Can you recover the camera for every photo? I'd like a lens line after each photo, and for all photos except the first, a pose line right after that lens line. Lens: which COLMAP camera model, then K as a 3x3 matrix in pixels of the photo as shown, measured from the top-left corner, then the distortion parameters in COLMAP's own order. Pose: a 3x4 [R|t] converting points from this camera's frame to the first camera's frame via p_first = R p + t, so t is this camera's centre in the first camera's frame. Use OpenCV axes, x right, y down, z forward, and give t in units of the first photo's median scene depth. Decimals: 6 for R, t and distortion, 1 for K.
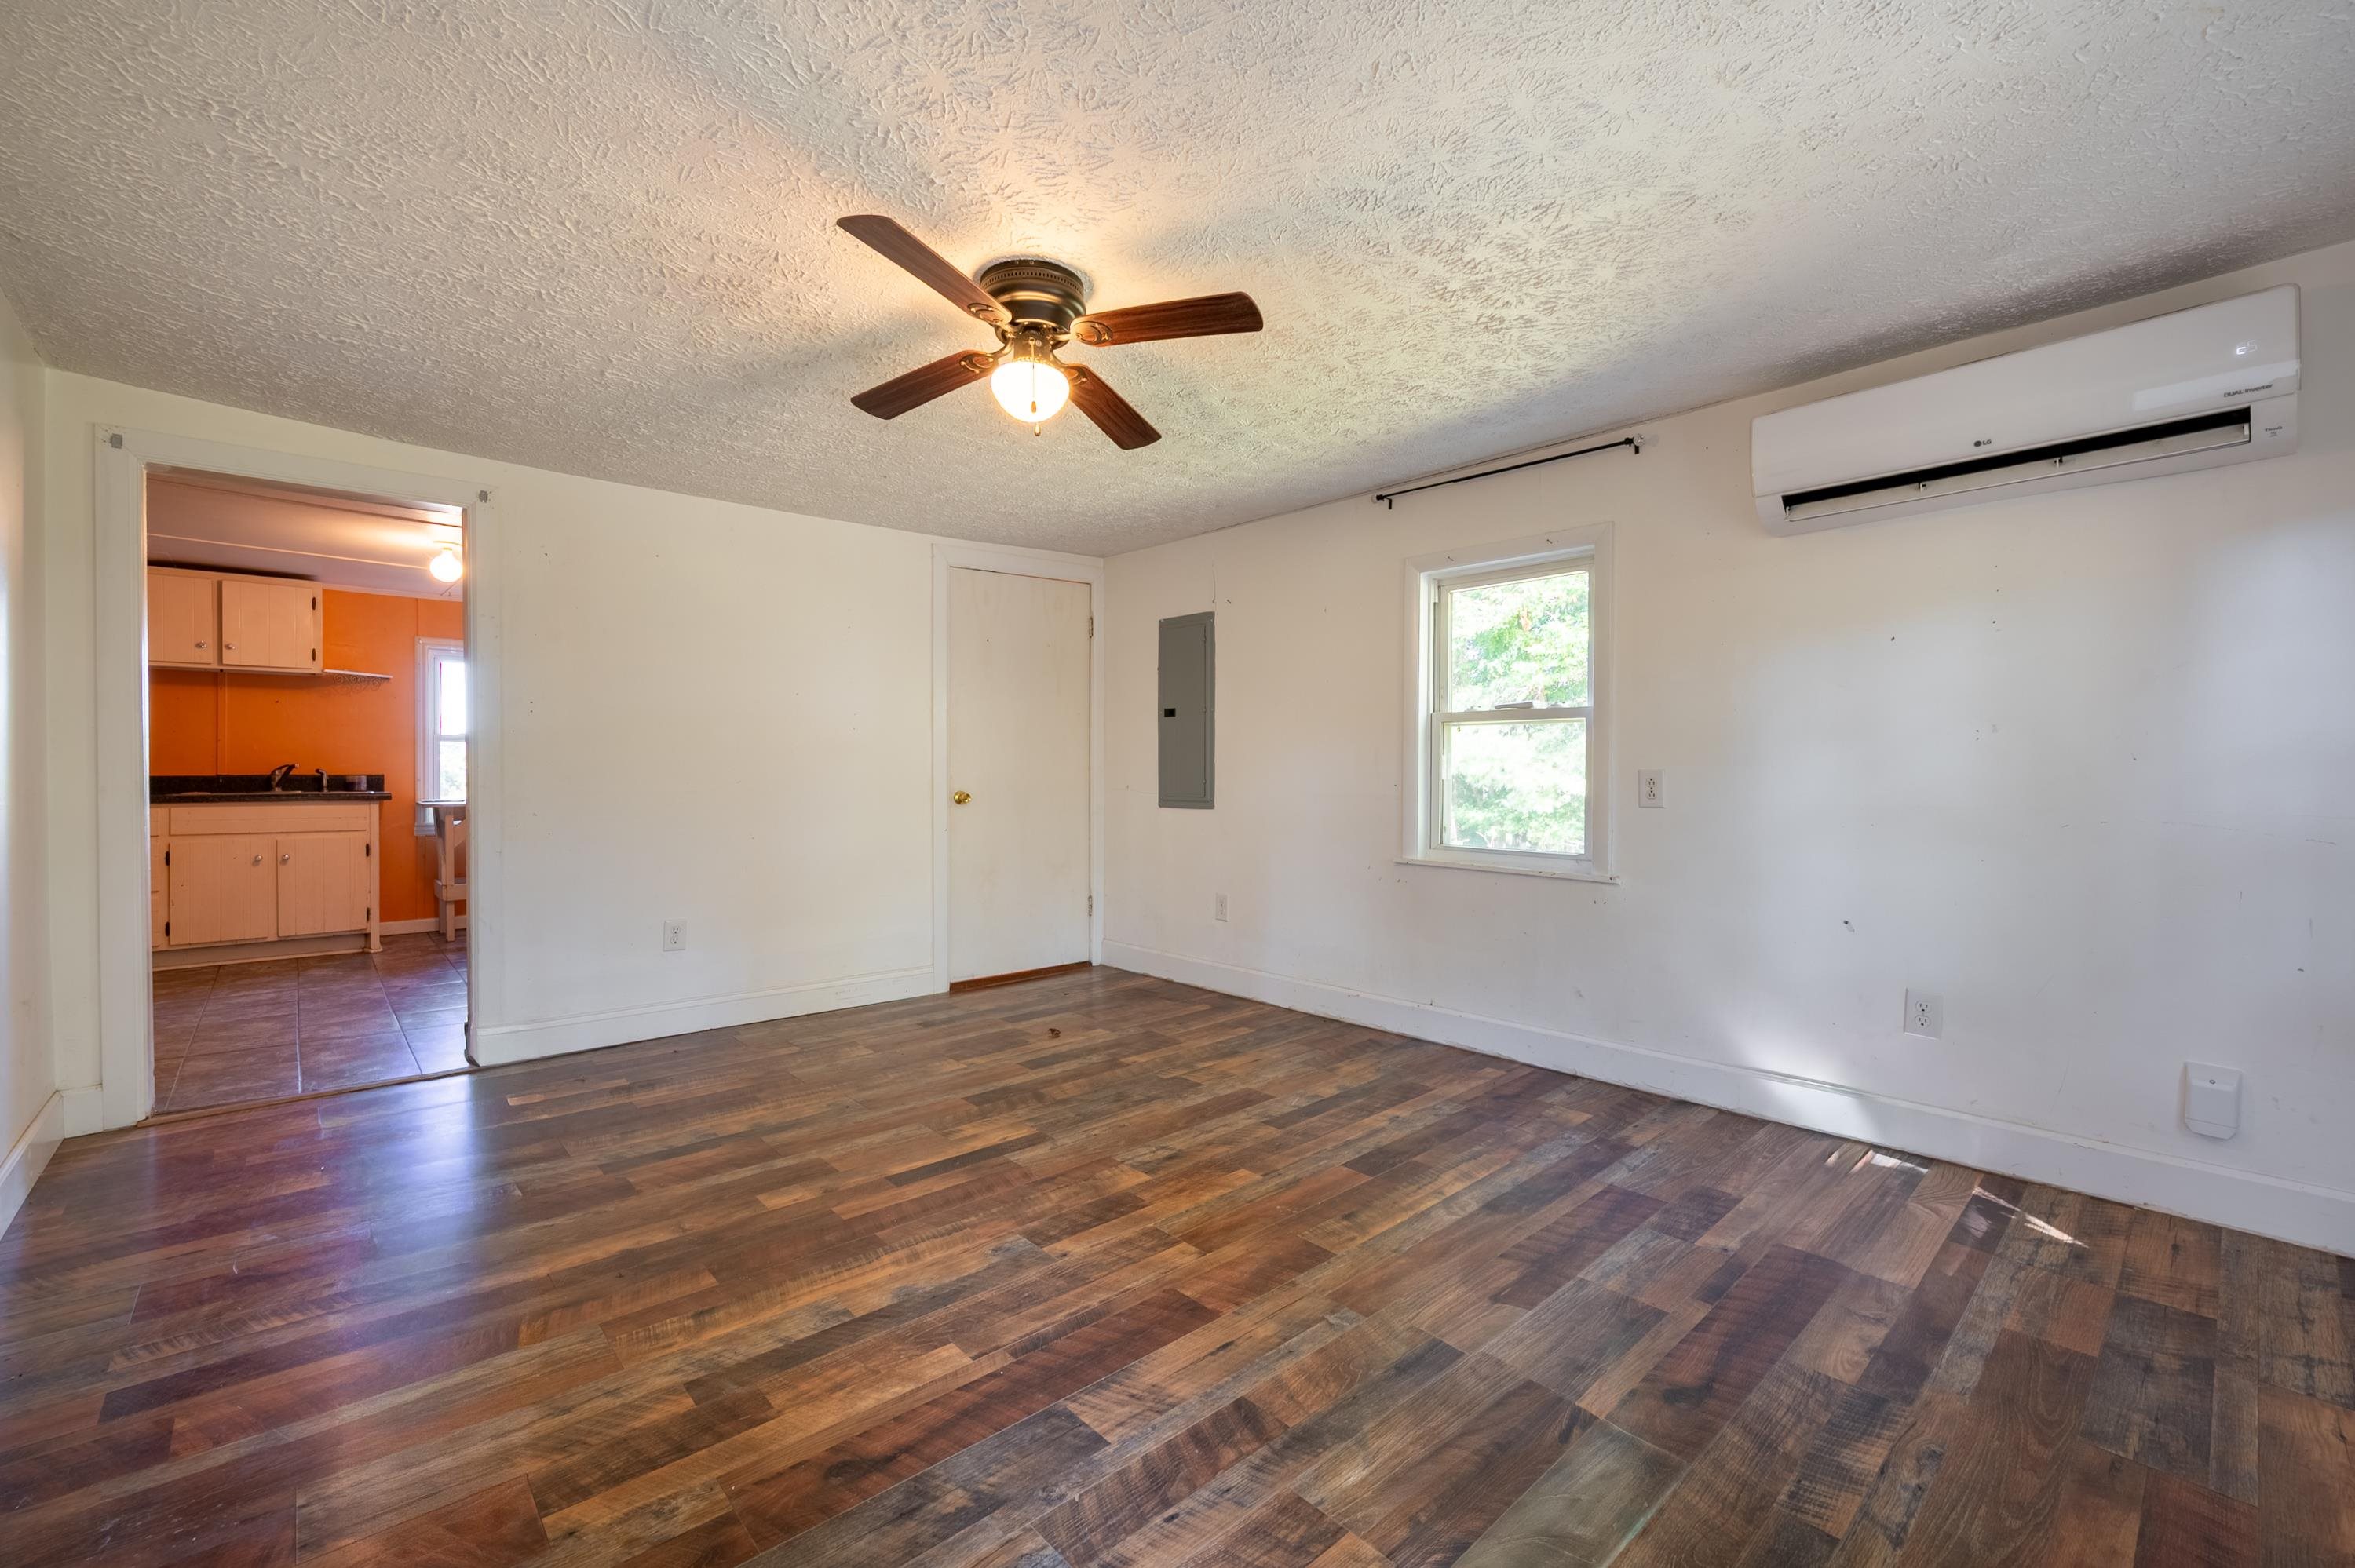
lens RADIAL K [[967.4, 0, 1210.1], [0, 967.4, 768.9], [0, 0, 1]] dist [-0.001561, 0.000337]
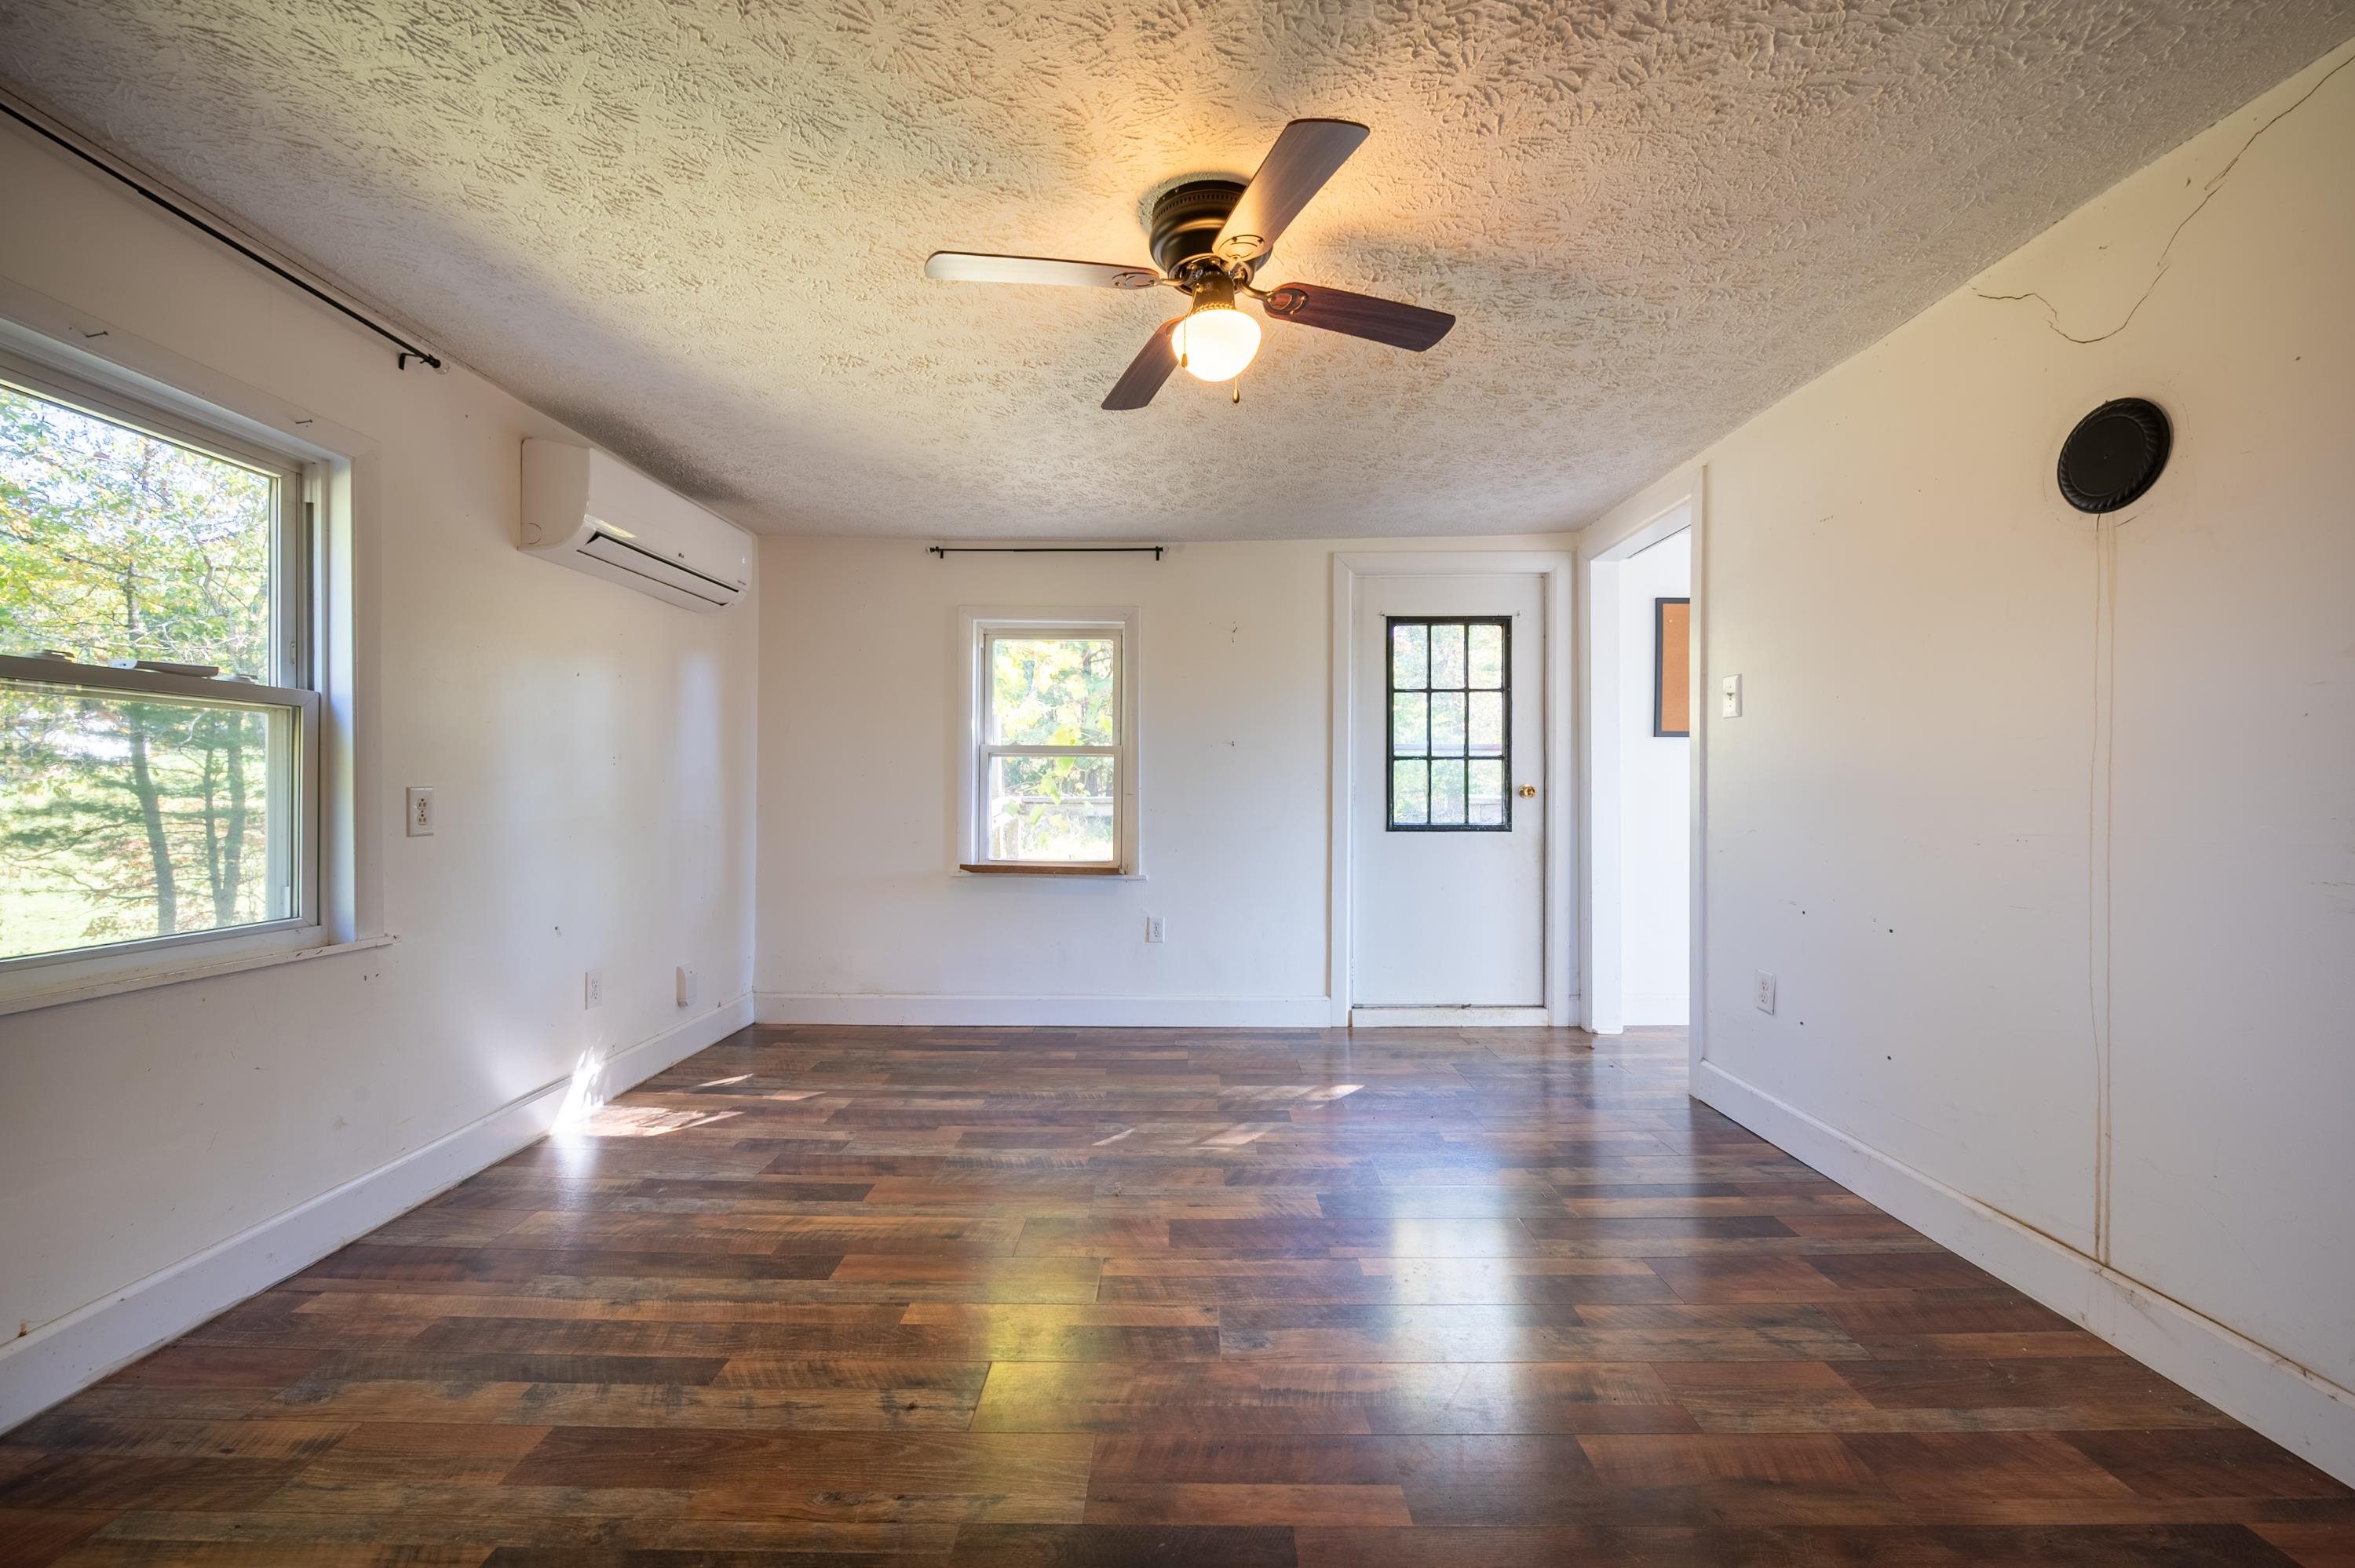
lens RADIAL K [[934.1, 0, 1177.5], [0, 934.1, 784.0], [0, 0, 1]] dist [0.002791, 0.000586]
pose [[-0.714841, 0.002228, 0.699283, -0.562478], [-0.003757, 0.999968, -0.007026, 0.001319], [-0.699277, -0.007649, -0.714810, 1.232165]]
